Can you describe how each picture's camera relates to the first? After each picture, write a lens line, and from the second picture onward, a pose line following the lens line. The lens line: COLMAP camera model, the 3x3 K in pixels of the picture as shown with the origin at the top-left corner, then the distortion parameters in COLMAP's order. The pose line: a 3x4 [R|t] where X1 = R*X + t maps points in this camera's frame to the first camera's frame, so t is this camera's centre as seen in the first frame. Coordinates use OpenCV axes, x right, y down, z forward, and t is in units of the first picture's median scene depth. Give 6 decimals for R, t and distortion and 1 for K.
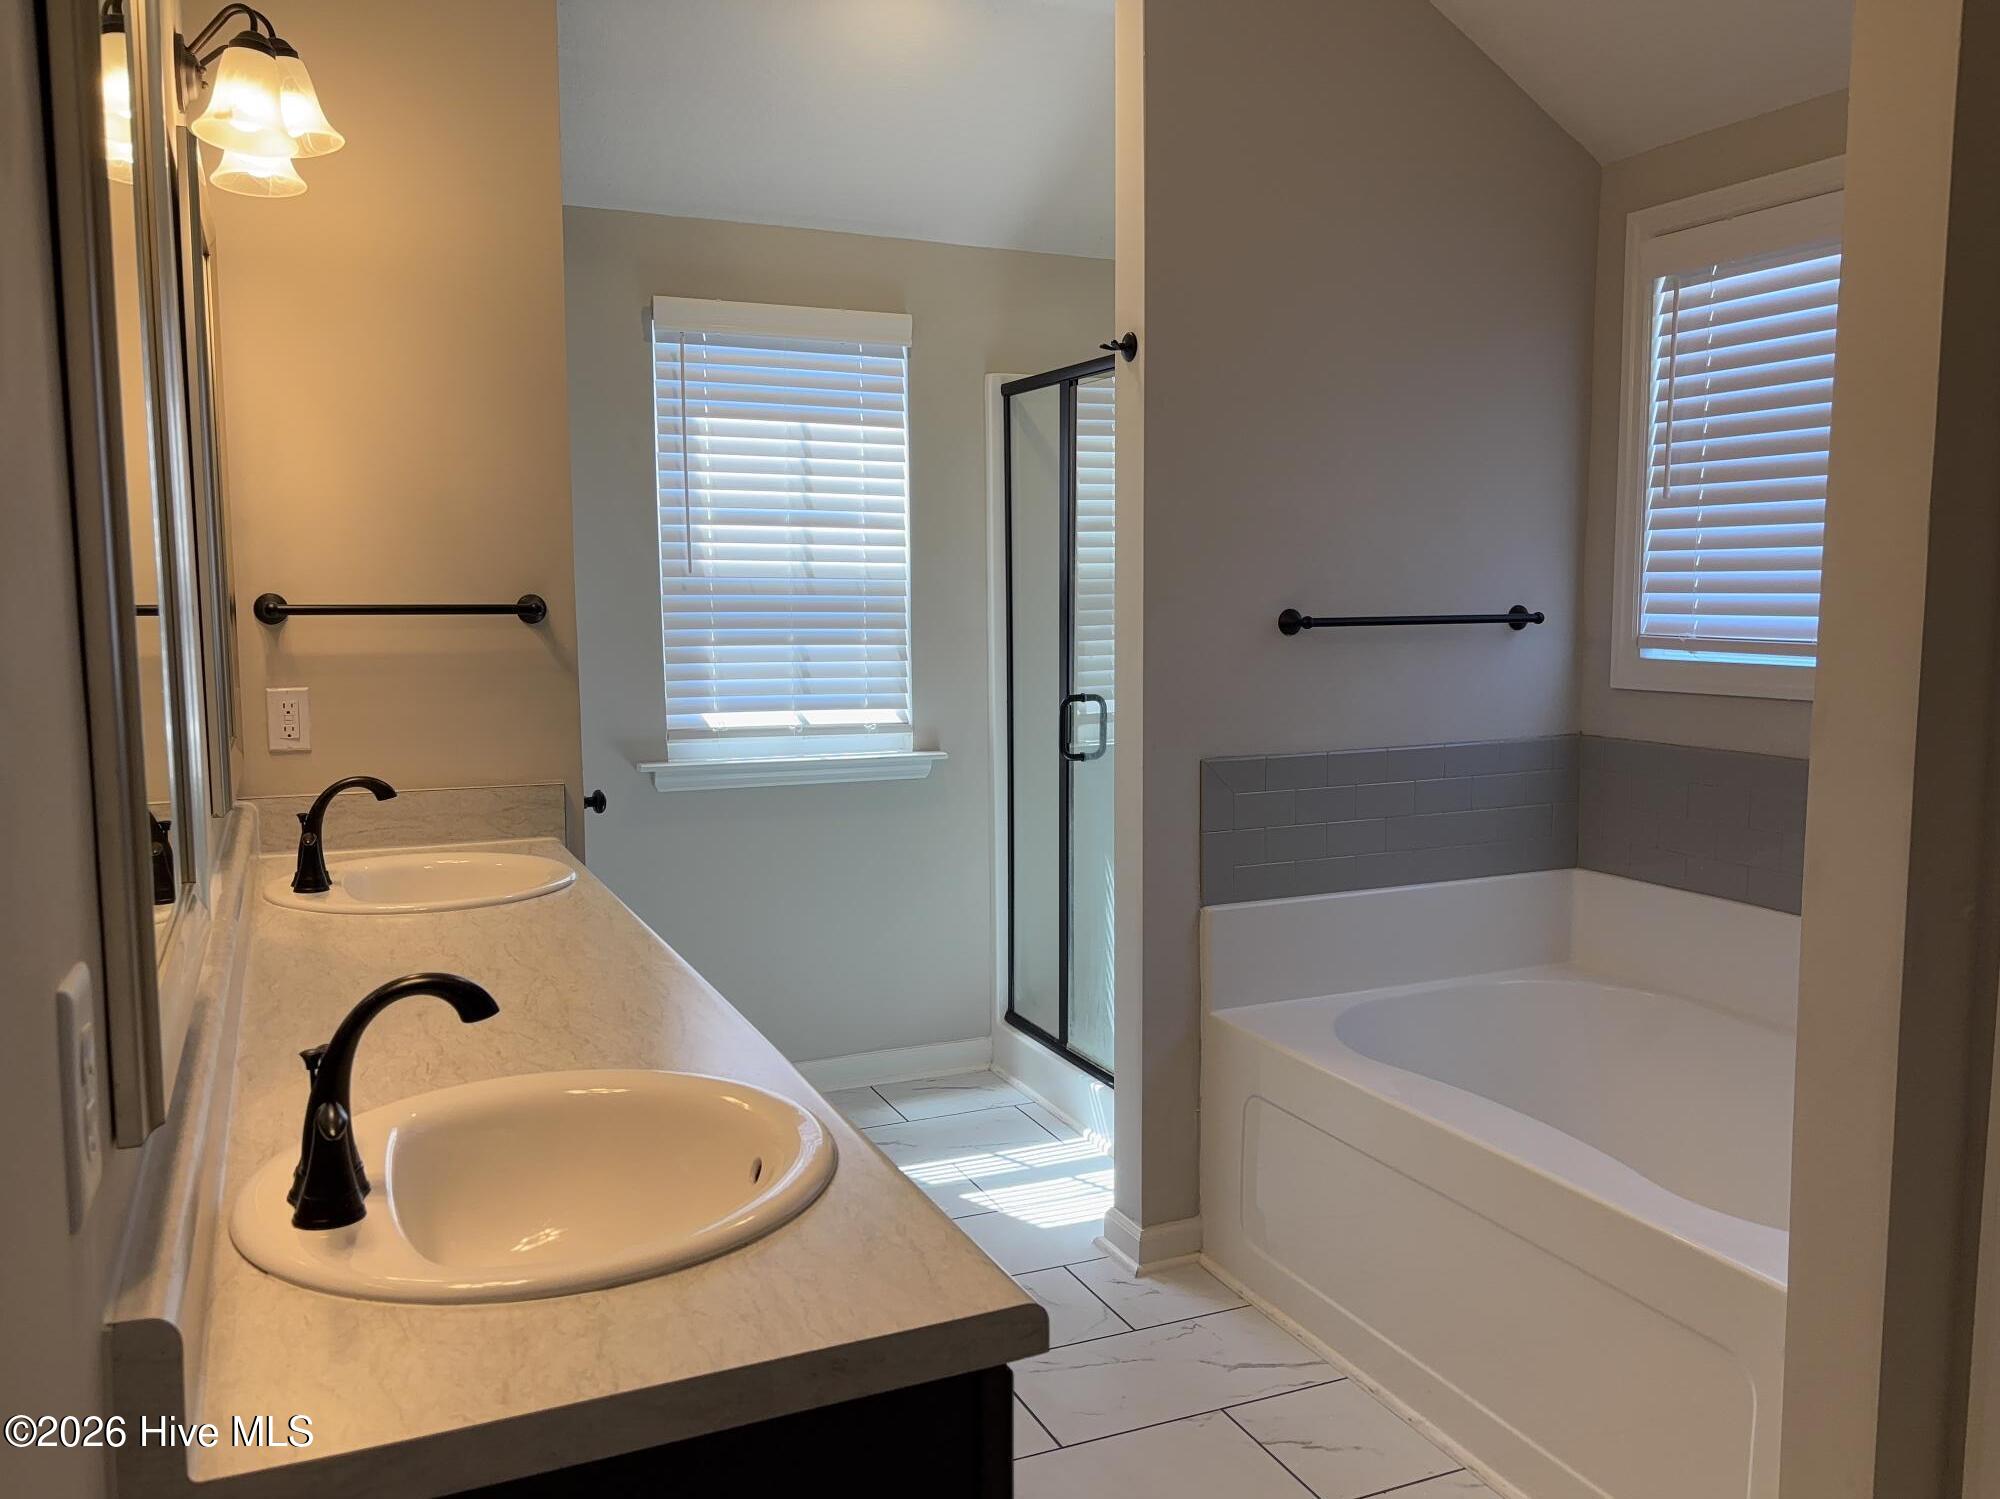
lens RADIAL K [[1559.8, 0, 1000.0], [0, 1559.8, 749.5], [0, 0, 1]] dist [0.064654, -0.030559]
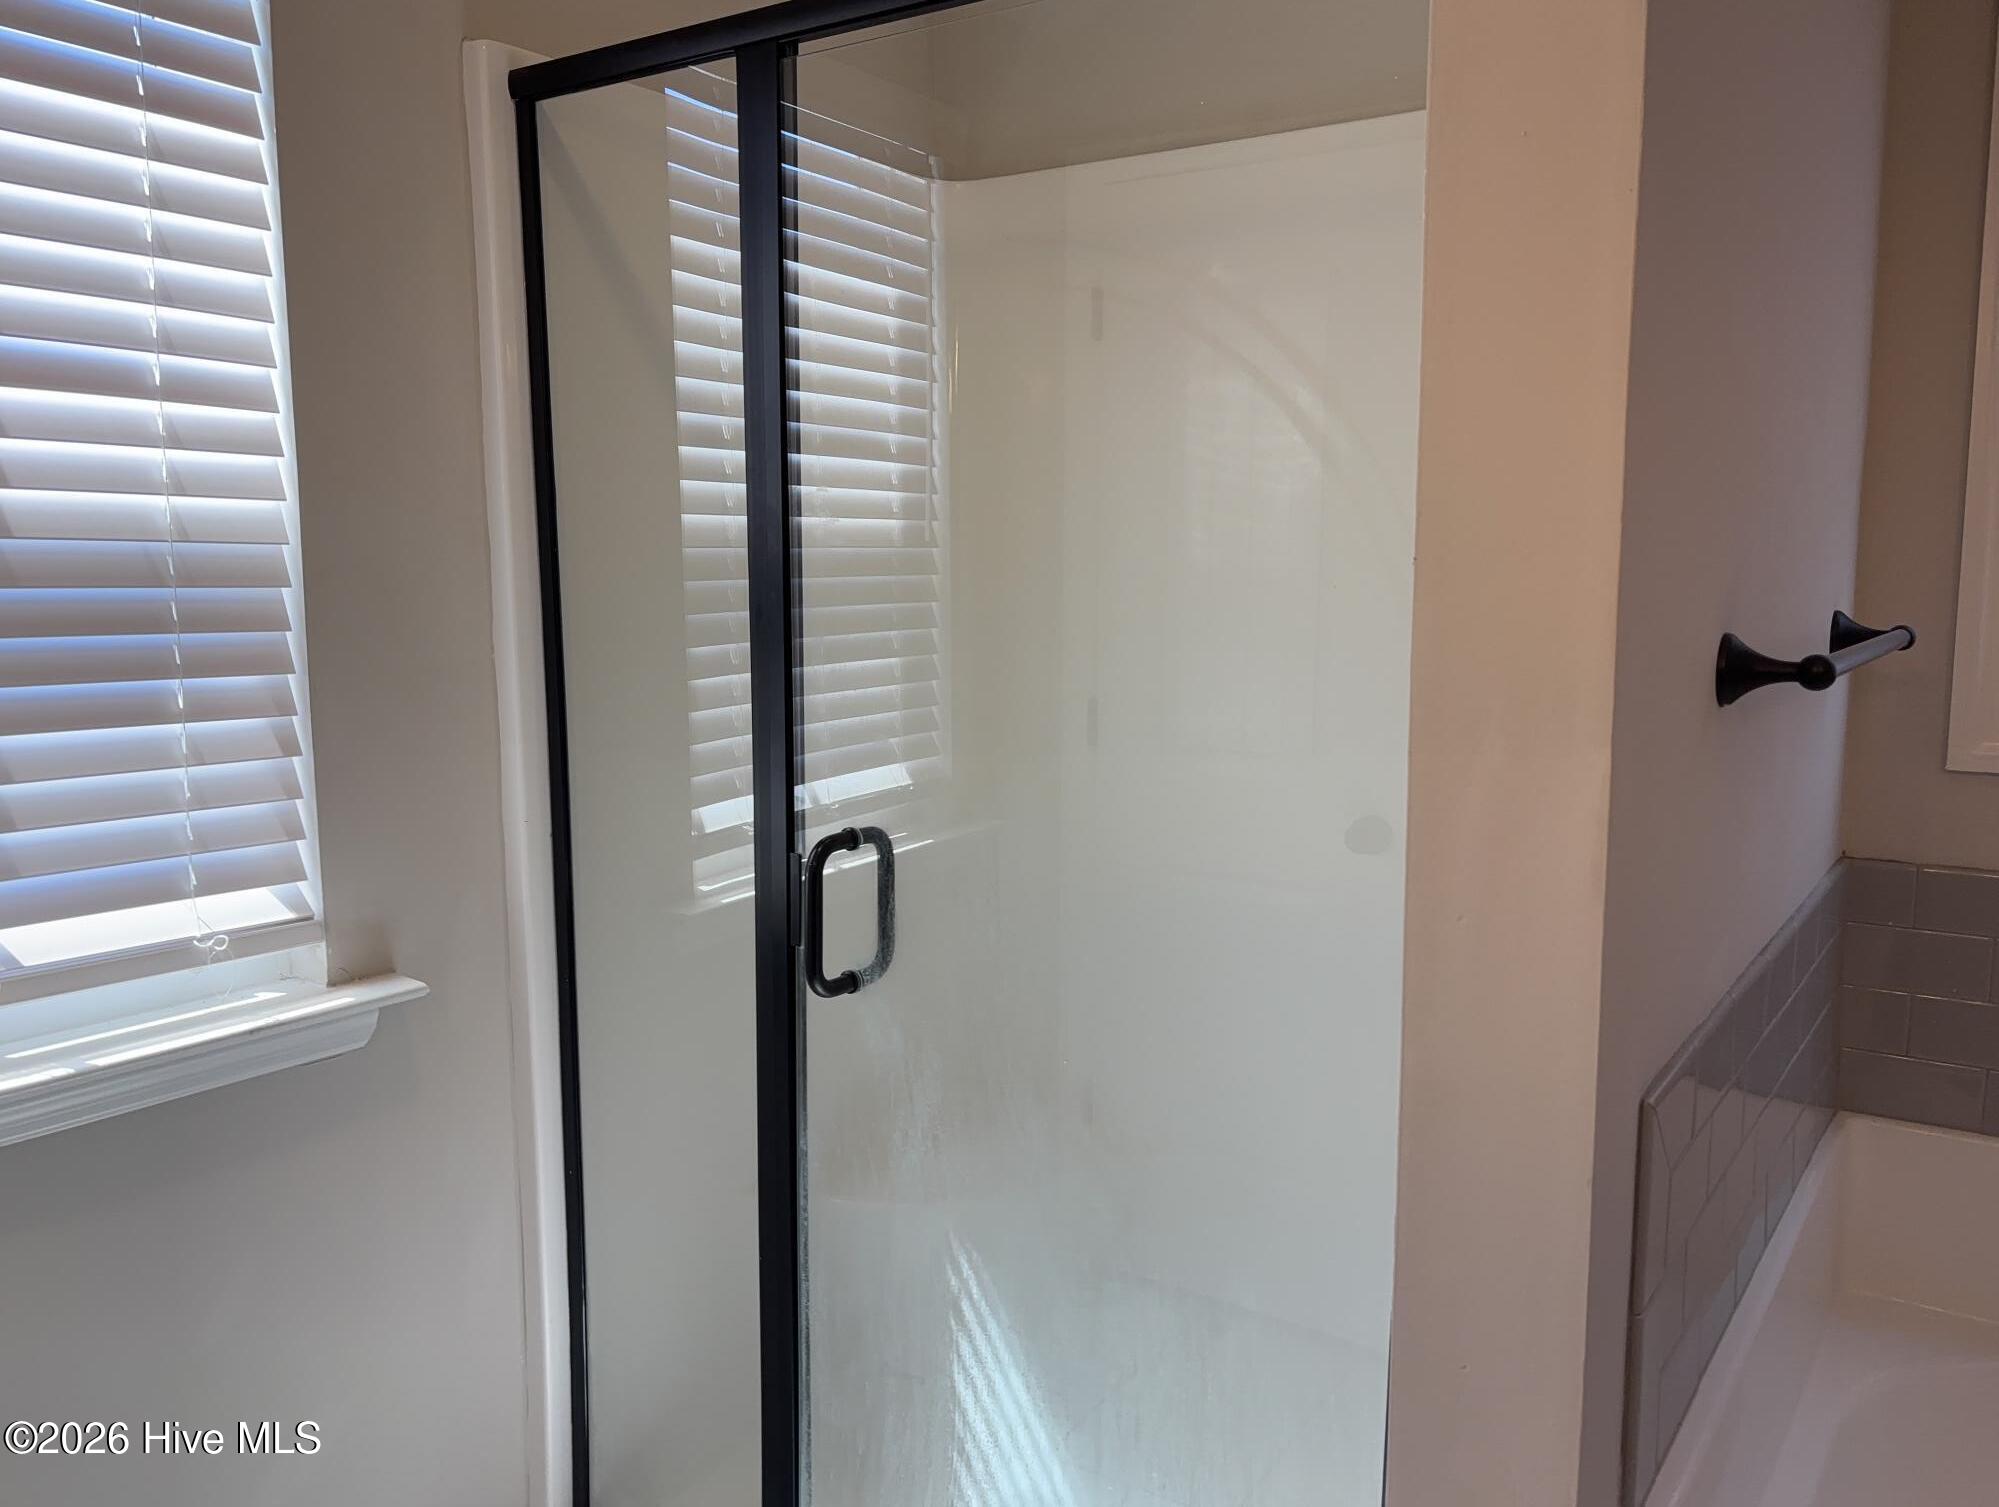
lens RADIAL K [[1550.5, 0, 999.5], [0, 1550.5, 753.5], [0, 0, 1]] dist [0.003979, 0.001138]
pose [[0.848059, -0.058838, 0.526625, -0.115242], [0.048361, 0.998263, 0.033654, -0.062535], [-0.527690, -0.003073, 0.849431, 0.589142]]
